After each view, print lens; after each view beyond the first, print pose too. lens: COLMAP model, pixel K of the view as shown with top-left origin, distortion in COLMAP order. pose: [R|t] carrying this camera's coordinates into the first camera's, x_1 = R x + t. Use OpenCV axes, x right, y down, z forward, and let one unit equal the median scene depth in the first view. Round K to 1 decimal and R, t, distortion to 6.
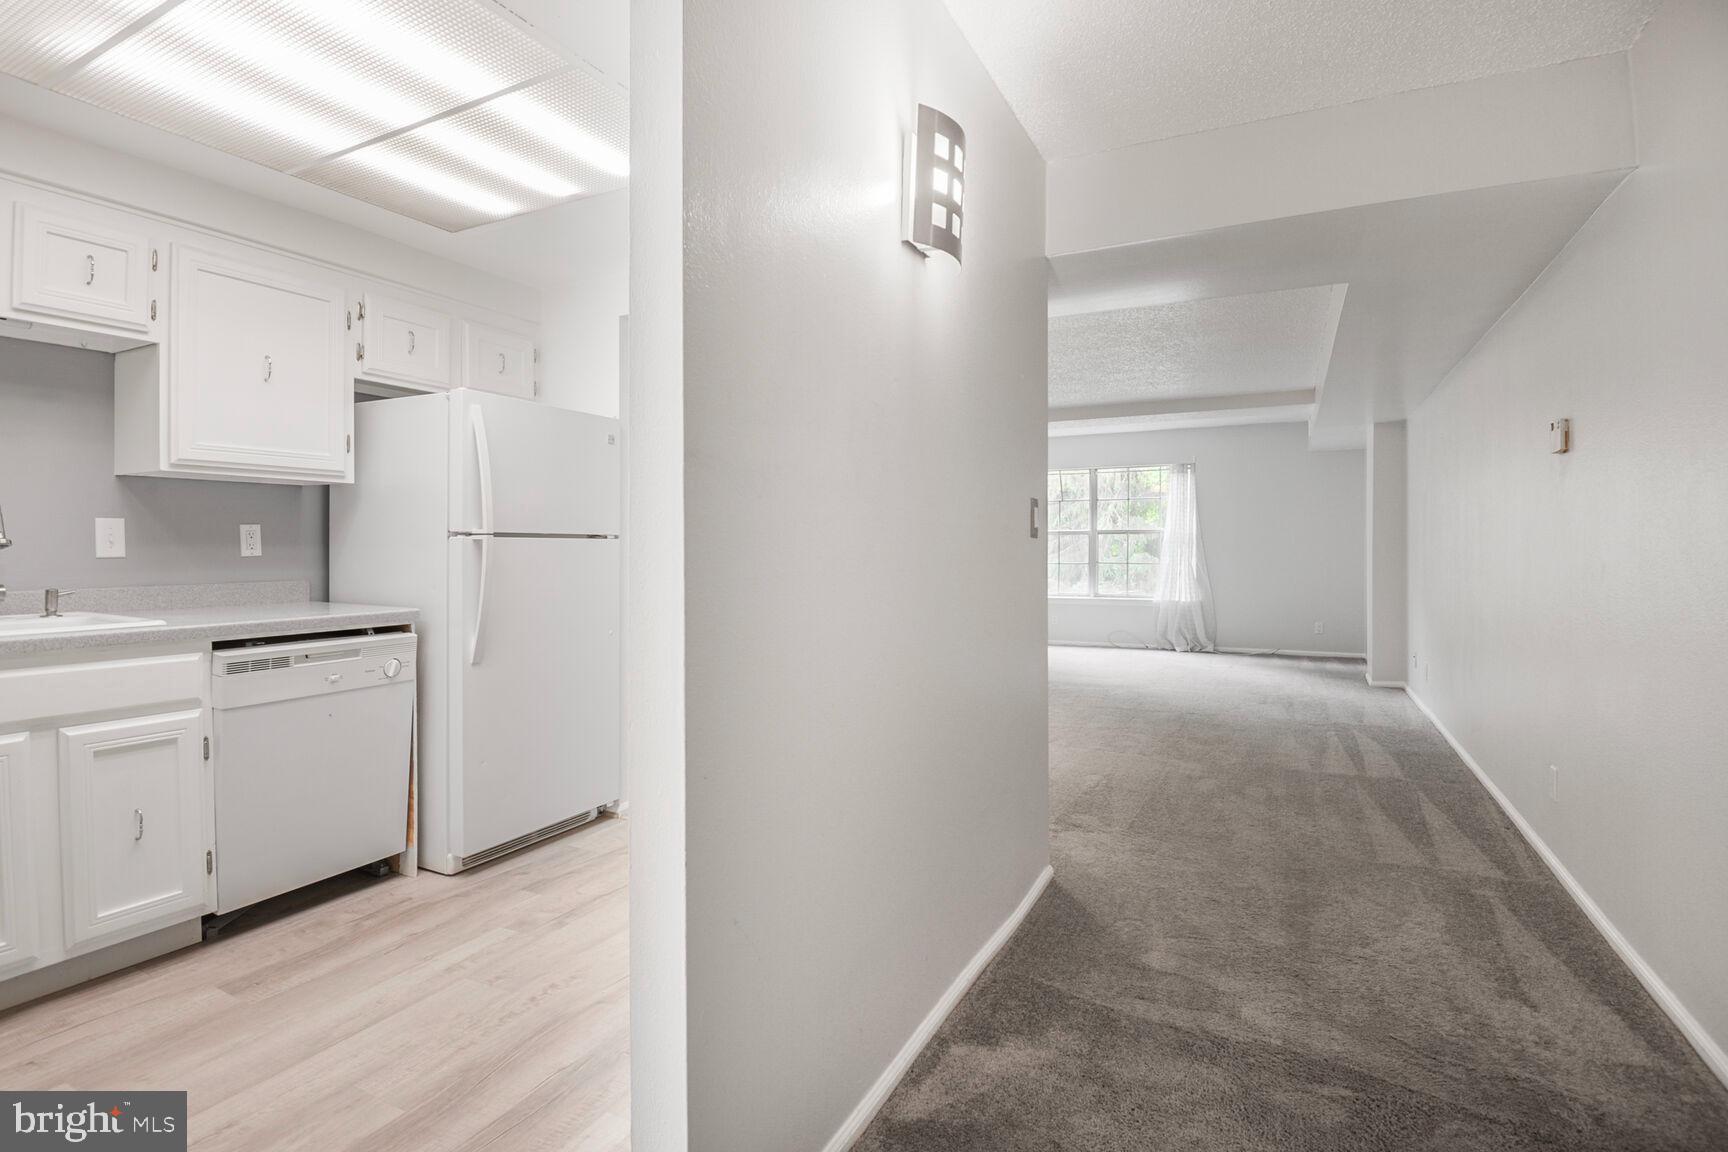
lens RADIAL K [[852.8, 0, 856.9], [0, 852.8, 553.9], [0, 0, 1]] dist [-0.001256, -0.028365]
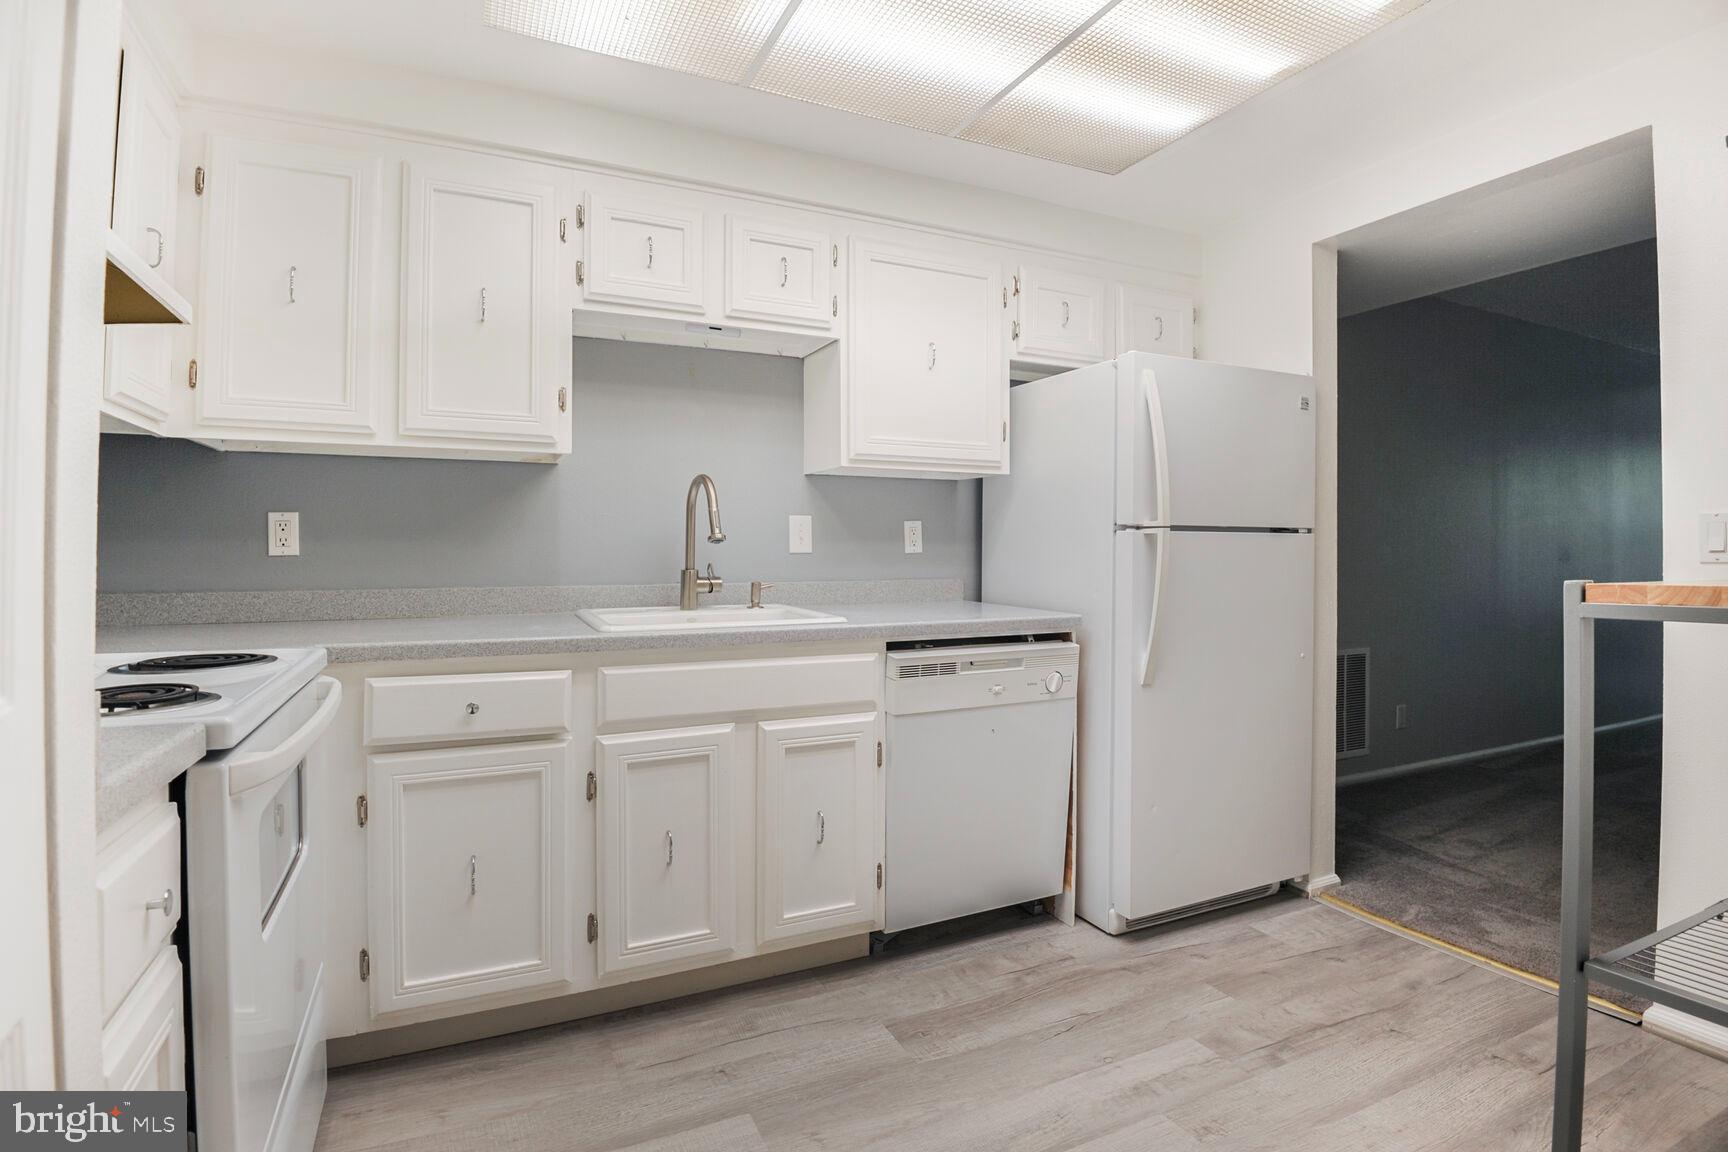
lens RADIAL K [[852.8, 0, 856.9], [0, 852.8, 553.9], [0, 0, 1]] dist [-0.001256, -0.028365]
pose [[0.791107, 0.005758, -0.611650, -0.164619], [-0.007496, 0.999972, -0.000281, 0.004645], [0.611631, 0.004807, 0.791128, 0.178030]]
